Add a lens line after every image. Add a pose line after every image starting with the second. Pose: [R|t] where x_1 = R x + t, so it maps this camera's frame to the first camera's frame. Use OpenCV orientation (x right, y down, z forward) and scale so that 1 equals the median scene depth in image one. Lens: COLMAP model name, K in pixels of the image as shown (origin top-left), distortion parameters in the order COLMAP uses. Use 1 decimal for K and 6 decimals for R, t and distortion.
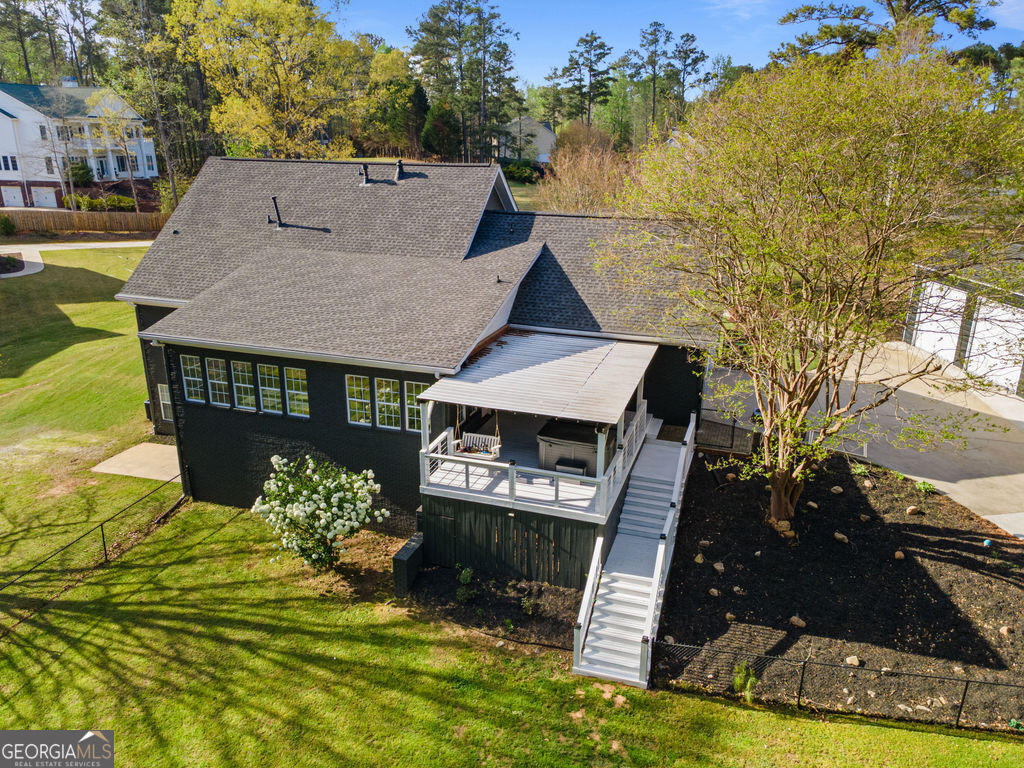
lens RADIAL K [[747.5, 0, 512.0], [0, 747.5, 384.0], [0, 0, 1]] dist [0.027079, 0.026474]
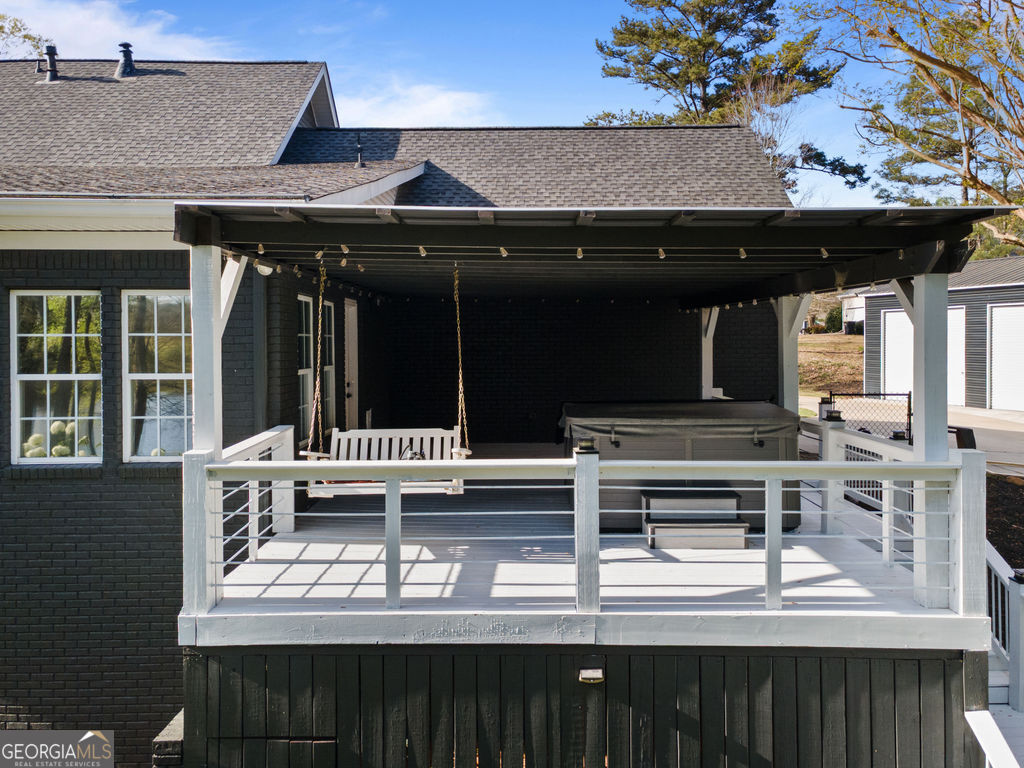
lens RADIAL K [[749.3, 0, 512.9], [0, 749.3, 364.1], [0, 0, 1]] dist [0.040500, 0.010856]
pose [[0.948812, -0.021054, 0.315140, -0.101267], [0.108157, 0.959109, -0.261558, 0.140561], [-0.296747, 0.282253, 0.912291, 0.762204]]
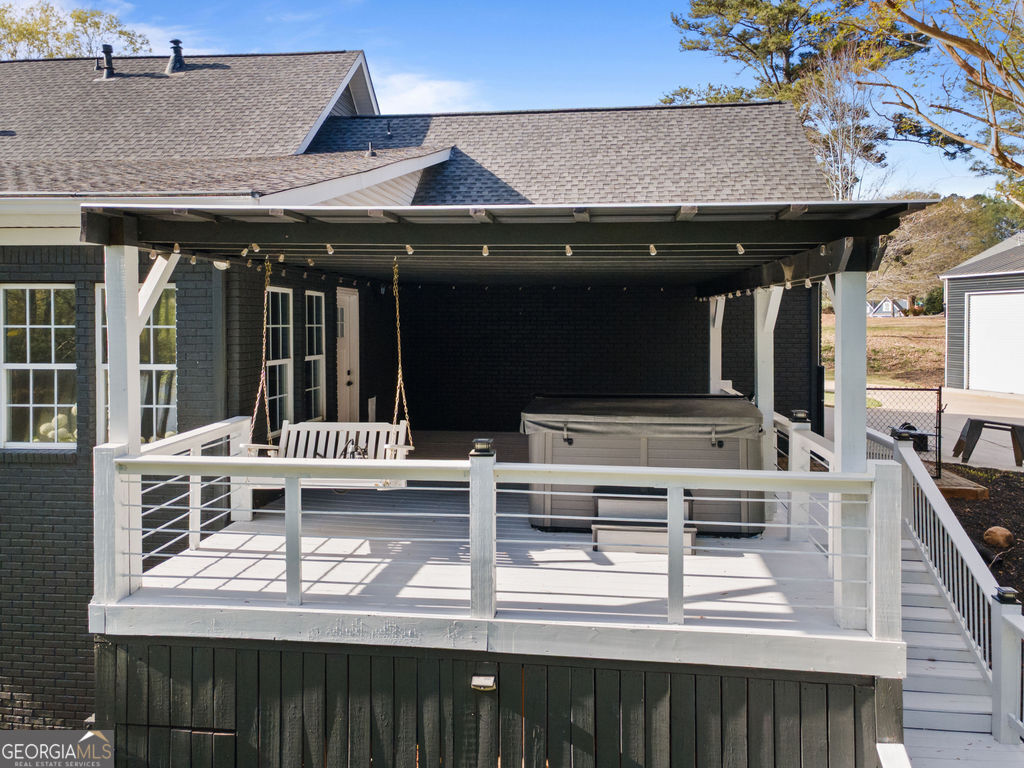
lens RADIAL K [[755.5, 0, 515.9], [0, 755.5, 347.4], [0, 0, 1]] dist [0.042401, 0.010137]
pose [[0.977899, -0.014582, 0.208570, -0.040139], [0.071339, 0.960972, -0.267290, 0.139174], [-0.196532, 0.276262, 0.940773, 0.746807]]
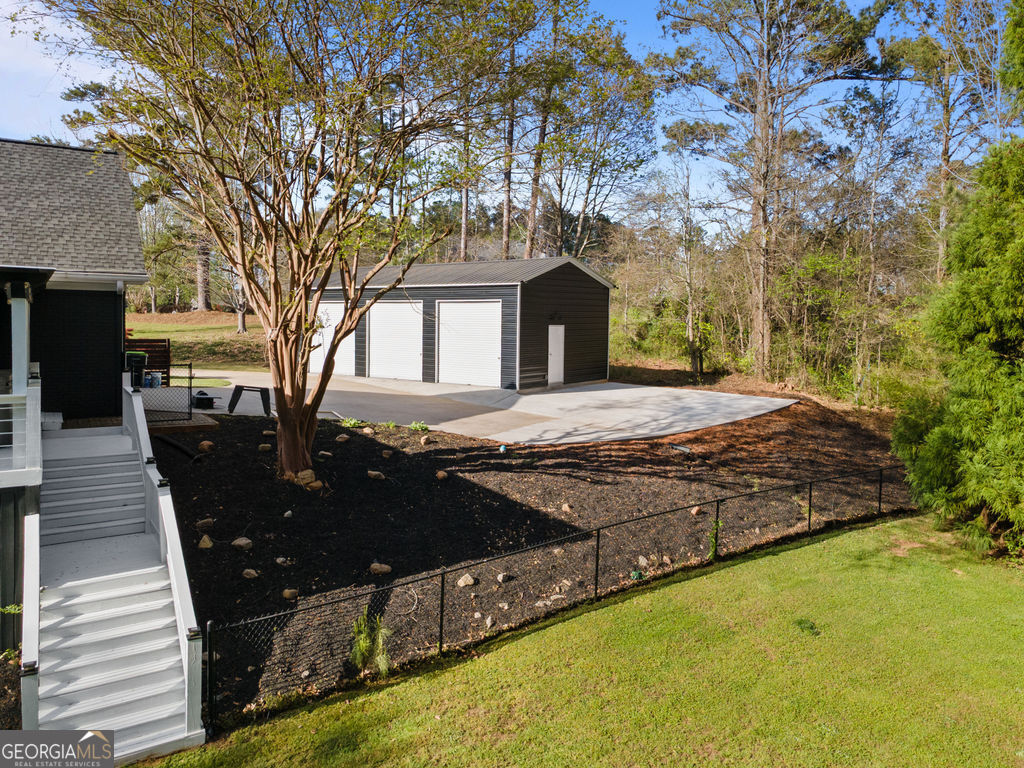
lens RADIAL K [[760.6, 0, 512.0], [0, 760.6, 352.5], [0, 0, 1]] dist [0.036114, 0.003445]
pose [[0.638986, -0.029494, 0.768652, -0.069466], [0.231311, 0.960382, -0.155439, 0.248315], [-0.733615, 0.277121, 0.620493, 0.401759]]
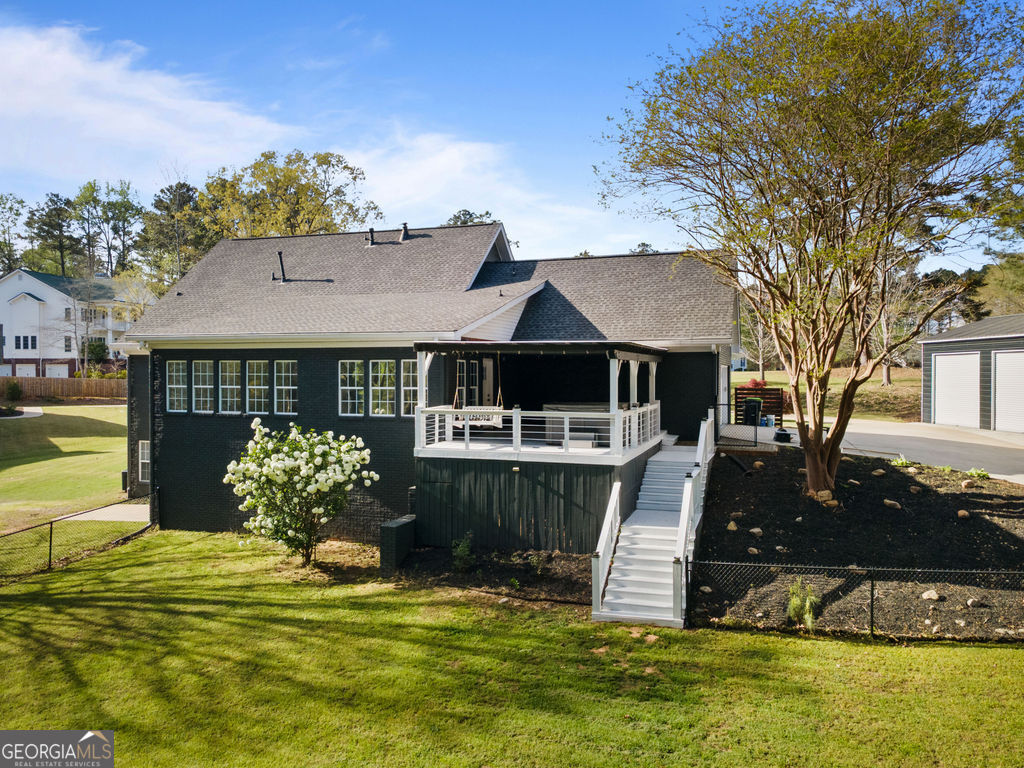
lens RADIAL K [[750.3, 0, 512.0], [0, 750.3, 384.0], [0, 0, 1]] dist [0.038449, 0.006238]
pose [[0.999981, -0.006159, -0.001009, -0.004138], [0.005578, 0.954579, -0.297905, 0.347333], [0.002798, 0.297894, 0.954595, 0.119831]]
